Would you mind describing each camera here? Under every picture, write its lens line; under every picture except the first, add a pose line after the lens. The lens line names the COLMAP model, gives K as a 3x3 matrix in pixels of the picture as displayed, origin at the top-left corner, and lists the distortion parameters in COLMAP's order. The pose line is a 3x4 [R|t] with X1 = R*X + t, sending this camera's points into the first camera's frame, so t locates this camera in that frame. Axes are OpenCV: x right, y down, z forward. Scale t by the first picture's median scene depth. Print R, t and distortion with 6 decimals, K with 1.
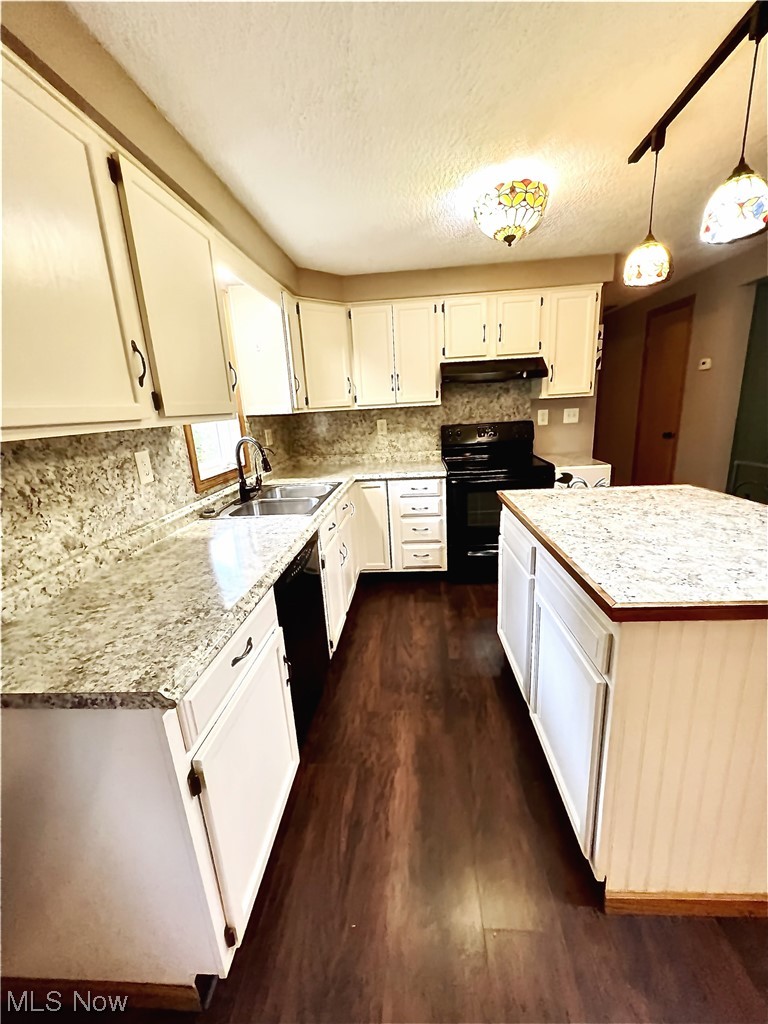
lens RADIAL K [[409.2, 0, 389.3], [0, 409.2, 509.9], [0, 0, 1]] dist [-0.003527, 0.000449]
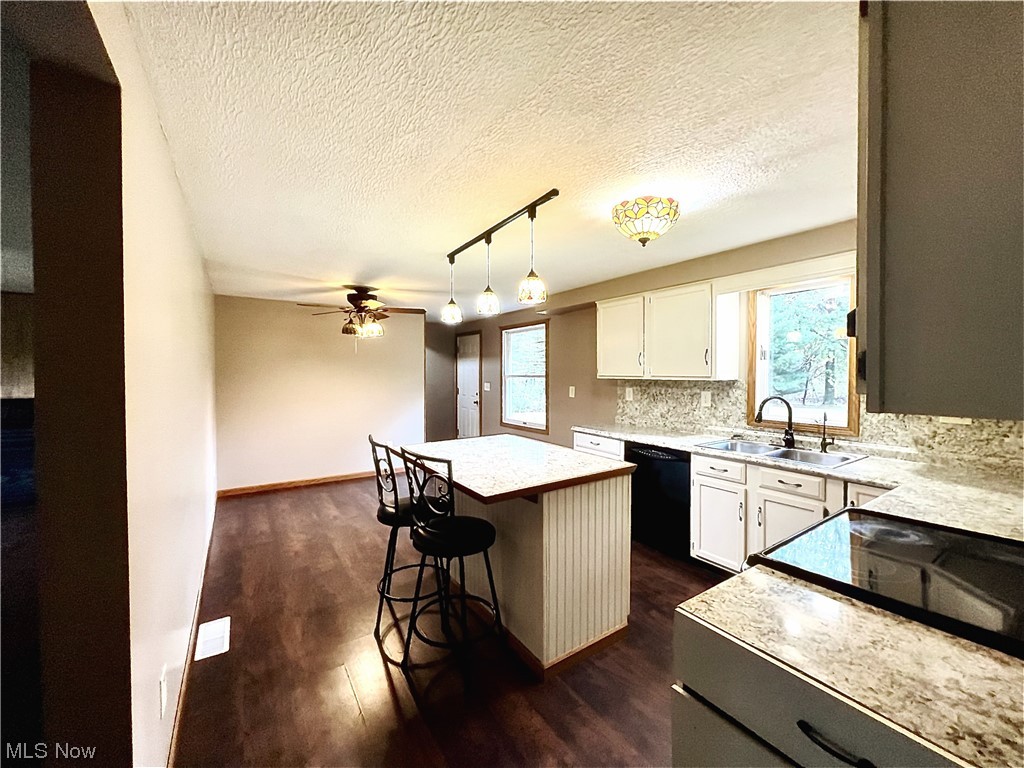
lens RADIAL K [[409.2, 0, 513.6], [0, 409.2, 385.3], [0, 0, 1]] dist [-0.003527, 0.000449]
pose [[-0.786902, 0.081220, -0.611709, 1.268242], [-0.107573, 0.958066, 0.265591, -0.544456], [0.607629, 0.274797, -0.745167, 1.704605]]
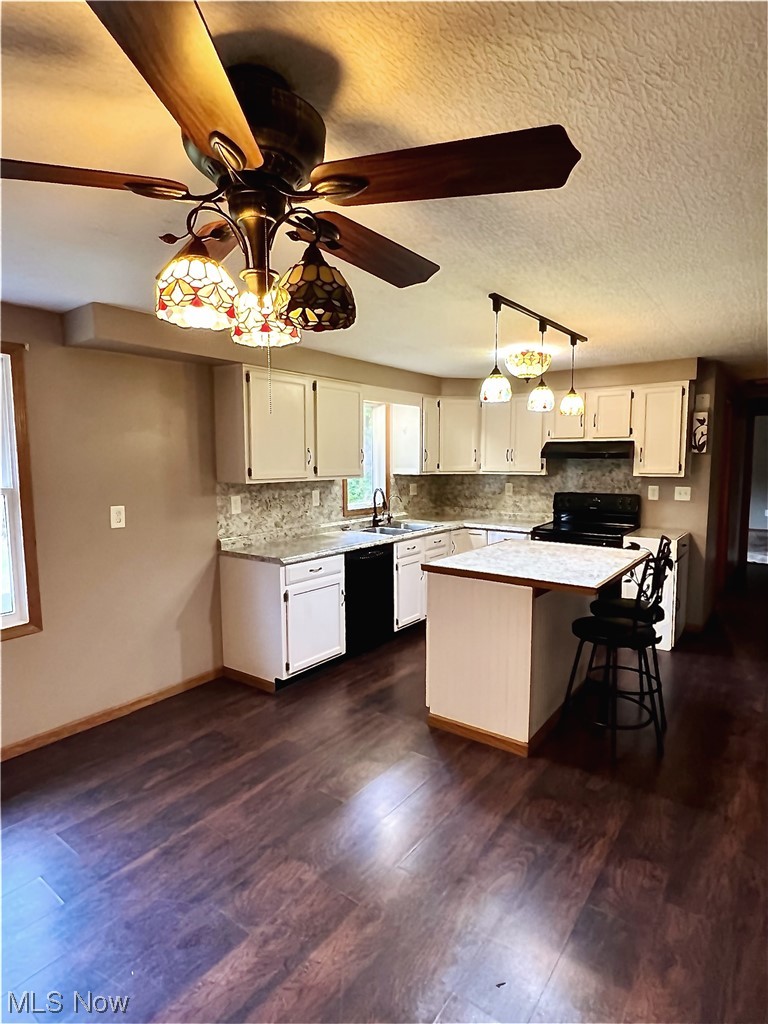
lens RADIAL K [[547.1, 0, 389.0], [0, 547.1, 505.2], [0, 0, 1]] dist [-0.001919, -0.000613]
pose [[0.842658, 0.098974, -0.529274, 1.014971], [-0.176865, 0.979298, -0.098458, 0.117862], [0.508572, 0.176576, 0.842719, -0.970561]]
